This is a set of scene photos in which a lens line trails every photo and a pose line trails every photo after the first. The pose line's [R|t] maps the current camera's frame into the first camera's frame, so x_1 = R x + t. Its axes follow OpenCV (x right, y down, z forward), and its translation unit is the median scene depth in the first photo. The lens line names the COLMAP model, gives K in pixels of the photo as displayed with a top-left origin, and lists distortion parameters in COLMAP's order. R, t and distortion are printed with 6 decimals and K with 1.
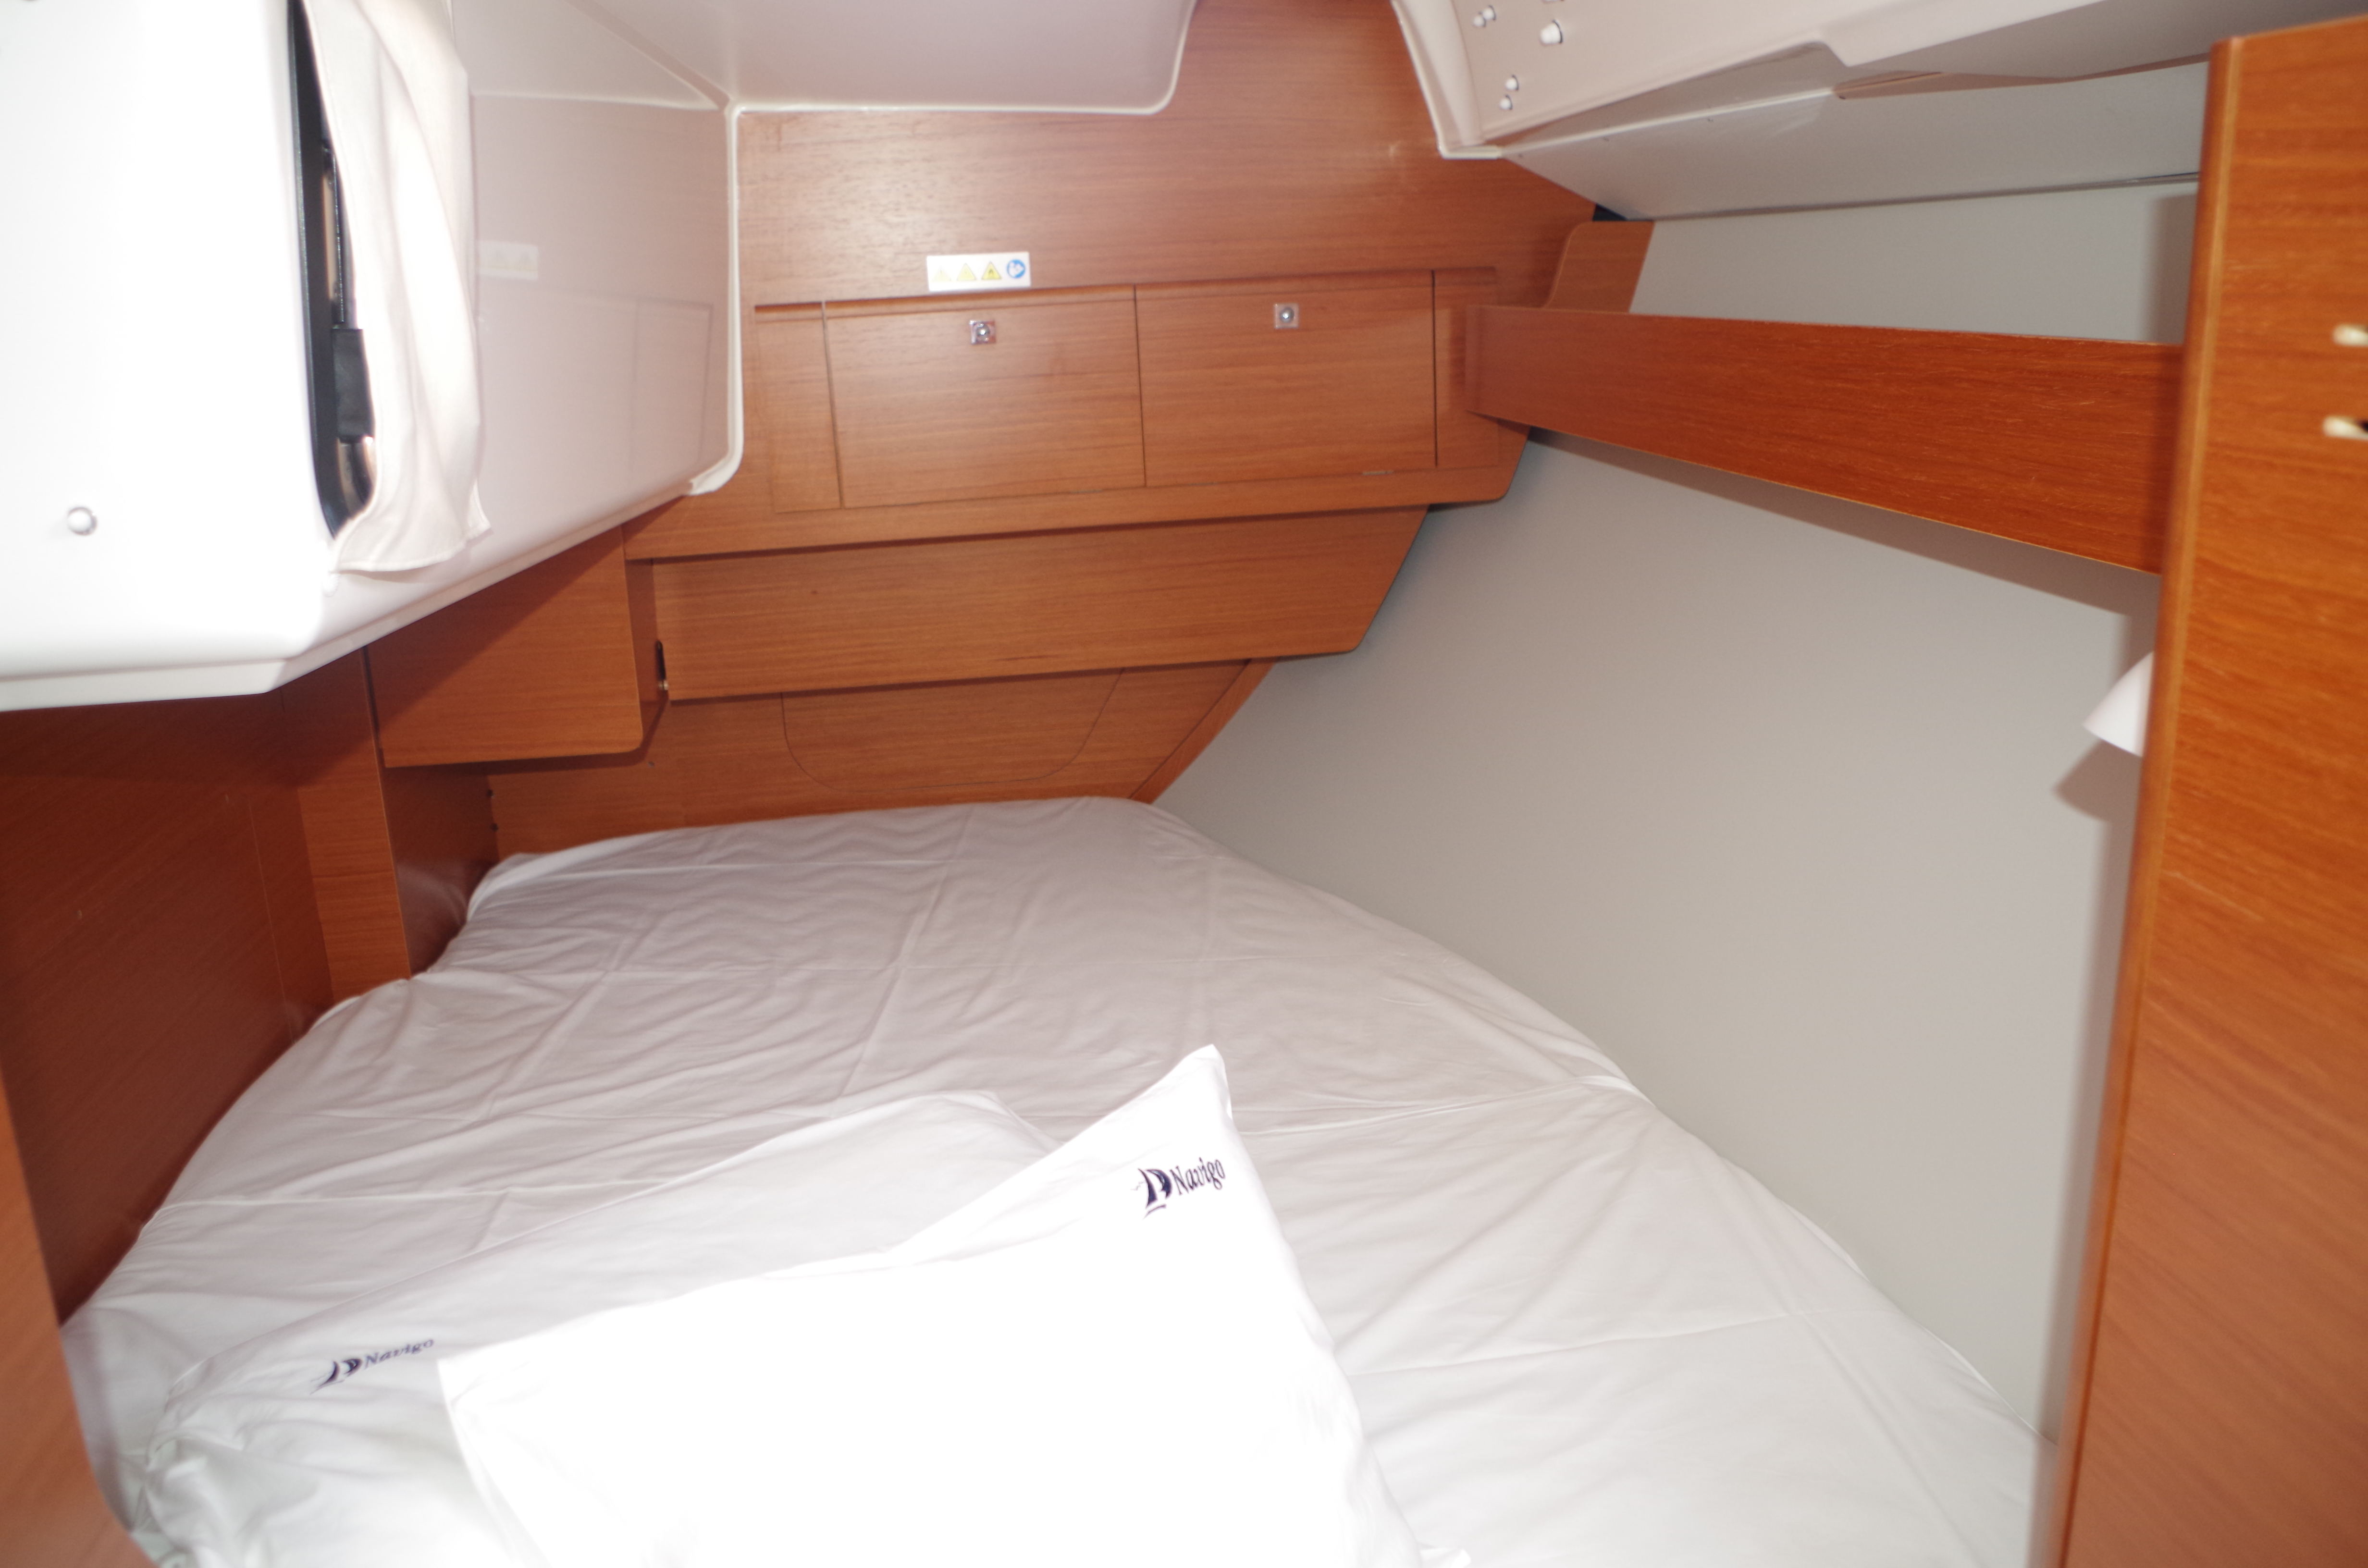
lens RADIAL K [[1829.9, 0, 1194.4], [0, 1829.9, 764.8], [0, 0, 1]] dist [-0.093363, 0.045692]
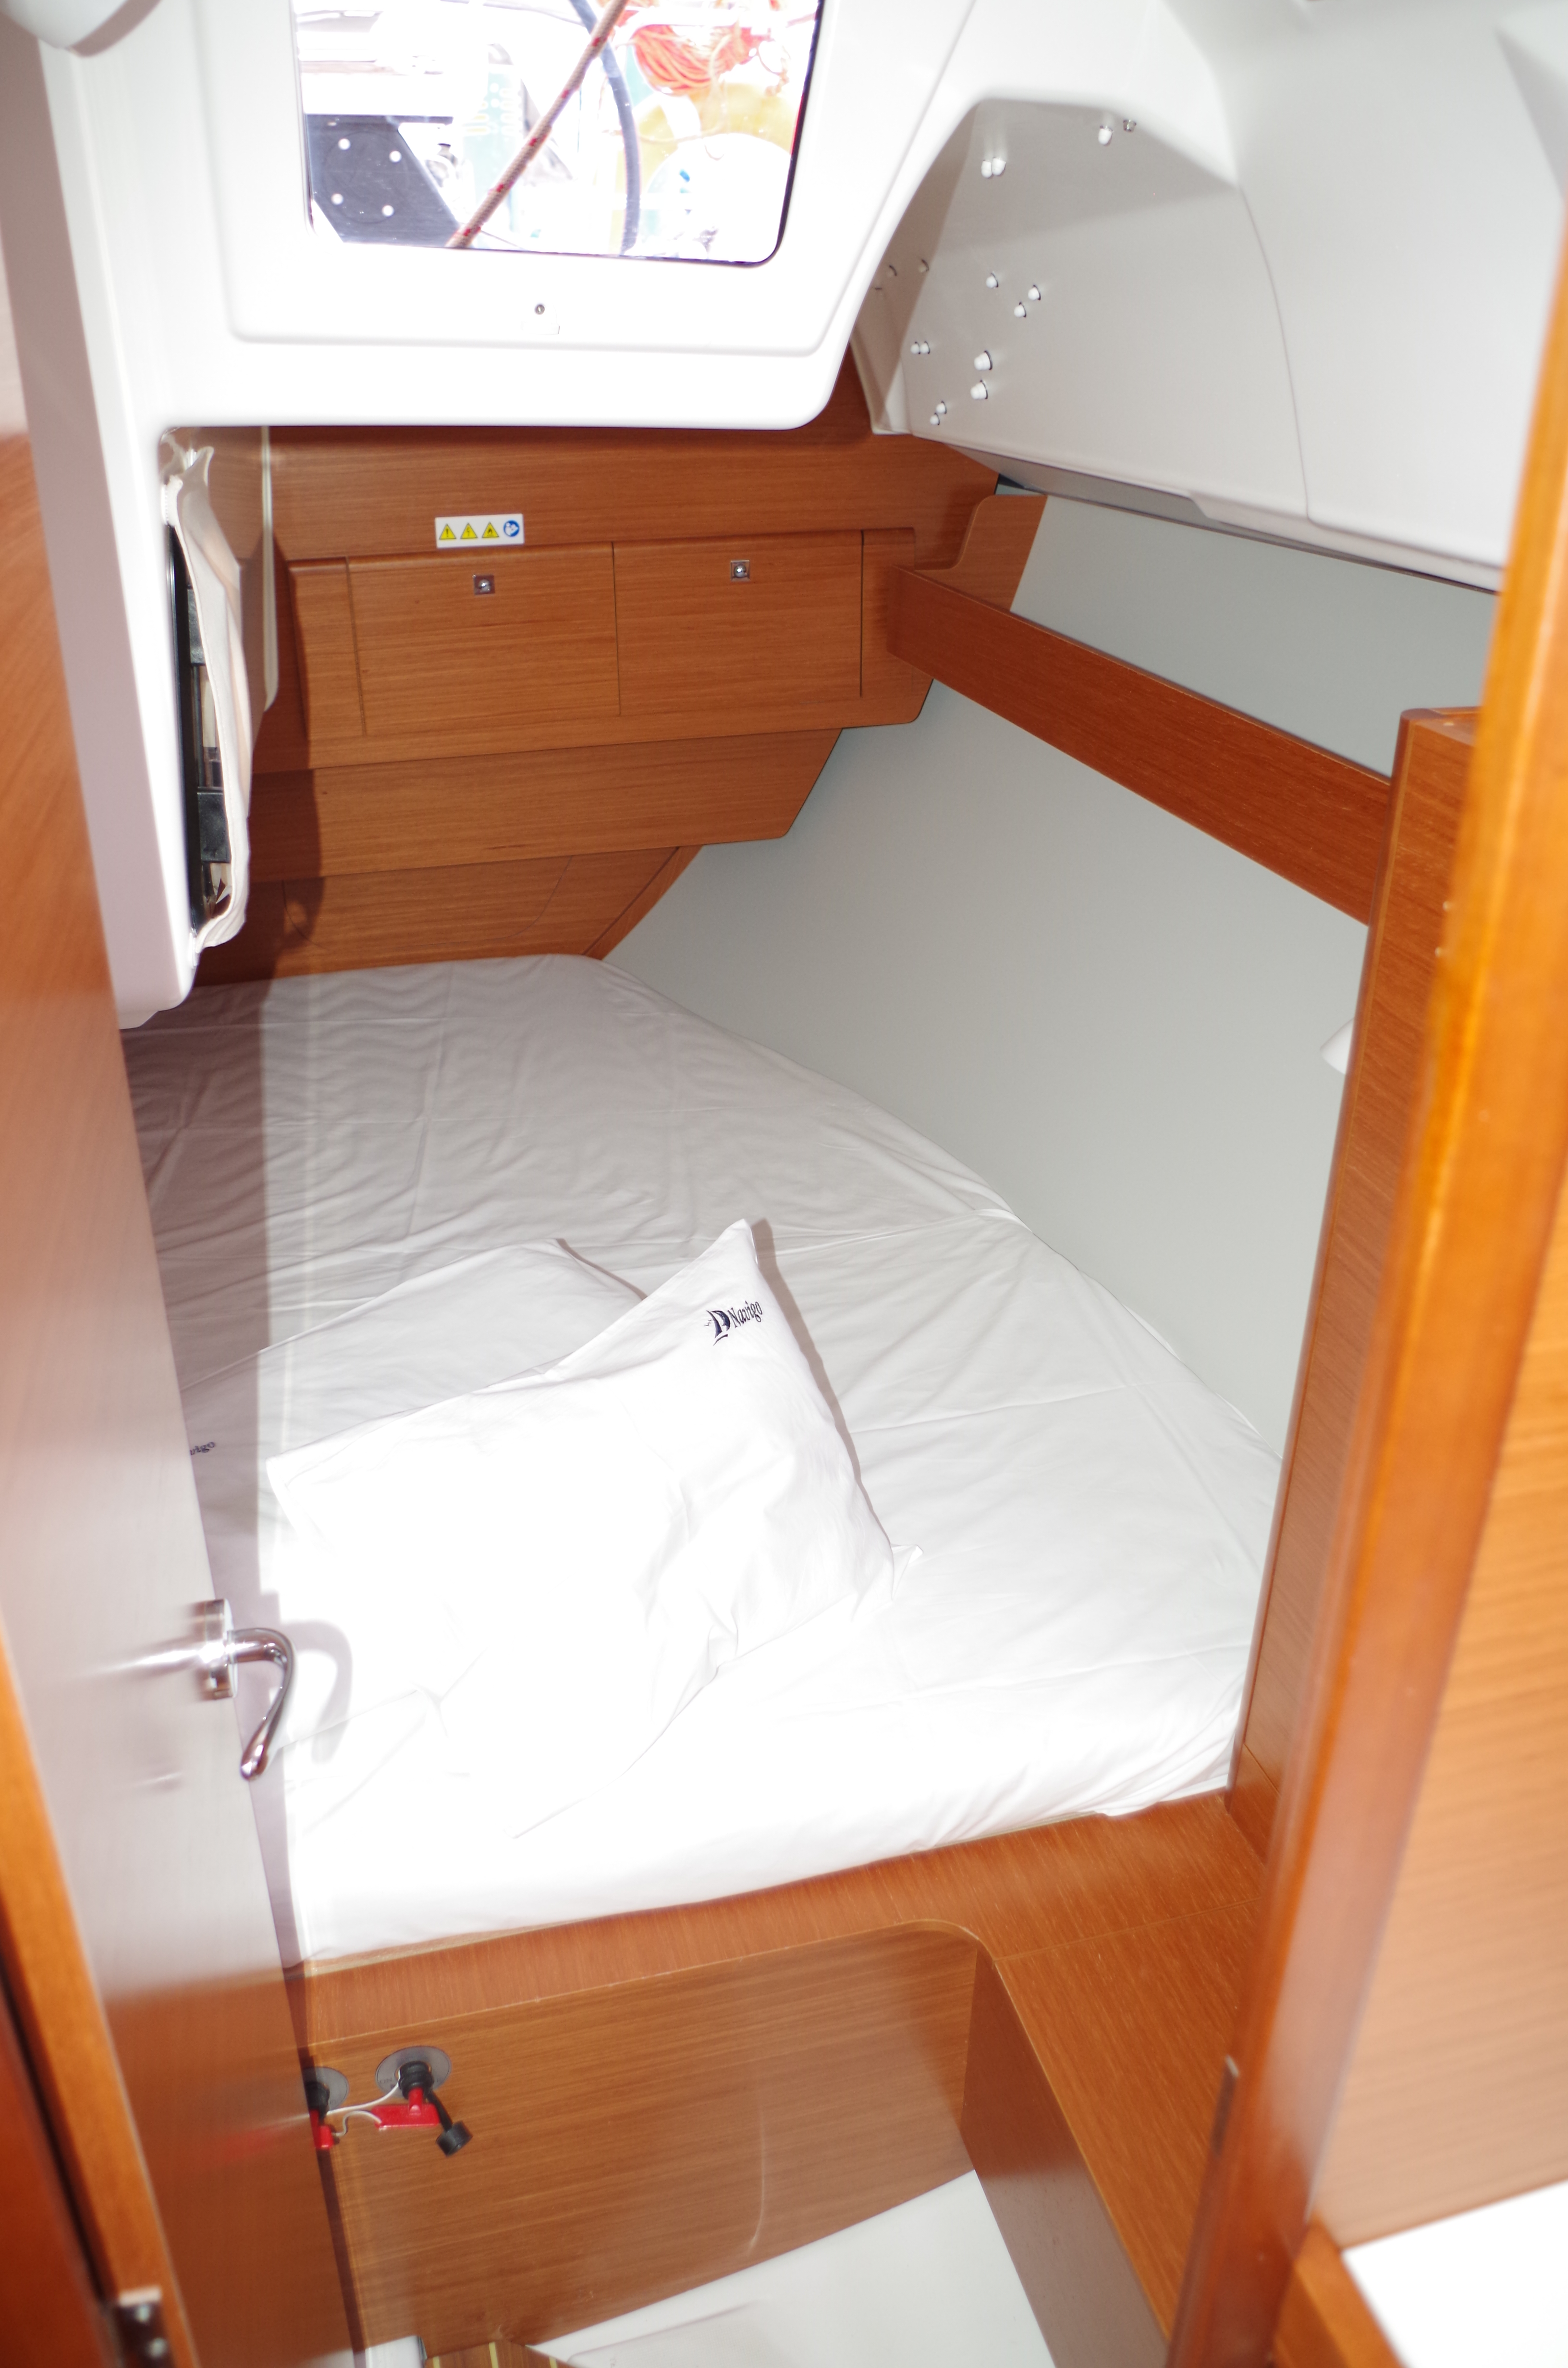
lens RADIAL K [[1829.9, 0, 784.0], [0, 1829.9, 1184.0], [0, 0, 1]] dist [-0.093363, 0.045692]
pose [[0.991273, -0.020068, 0.130291, -0.085123], [-0.006356, 0.979920, 0.199291, -0.094025], [-0.131674, -0.198380, 0.971240, -0.232412]]
